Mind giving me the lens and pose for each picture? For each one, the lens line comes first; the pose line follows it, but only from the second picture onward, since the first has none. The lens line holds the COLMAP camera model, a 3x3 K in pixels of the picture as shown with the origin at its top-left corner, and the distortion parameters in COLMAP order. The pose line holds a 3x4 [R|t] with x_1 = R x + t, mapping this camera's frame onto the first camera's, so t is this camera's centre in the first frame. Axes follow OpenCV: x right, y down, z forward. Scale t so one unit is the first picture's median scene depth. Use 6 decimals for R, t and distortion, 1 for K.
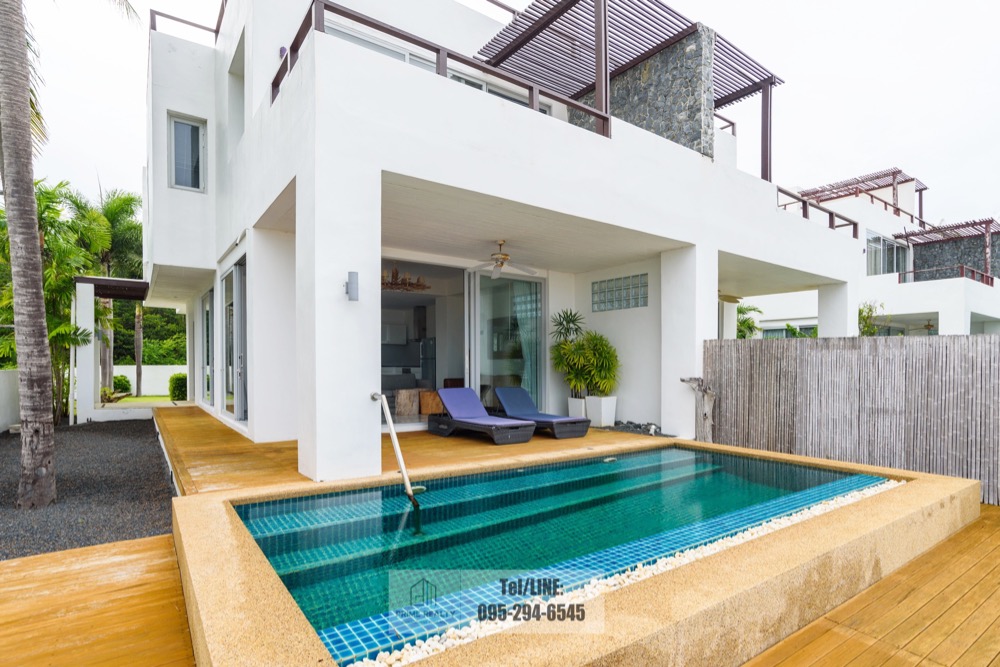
lens RADIAL K [[499.9, 0, 507.6], [0, 499.9, 373.7], [0, 0, 1]] dist [-0.015781, 0.006860]
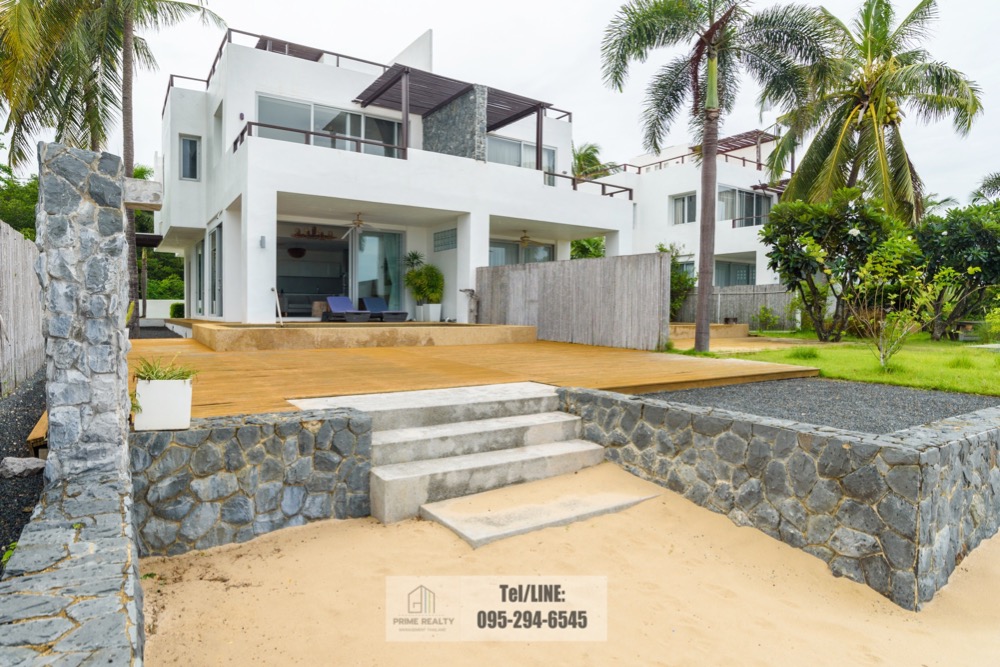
lens RADIAL K [[589.1, 0, 499.2], [0, 589.1, 329.0], [0, 0, 1]] dist [-0.043809, 0.000020]
pose [[0.997975, 0.001054, -0.063592, 0.503128], [-0.000781, 0.999990, 0.004312, 0.112960], [0.063596, -0.004253, 0.997967, -0.857893]]
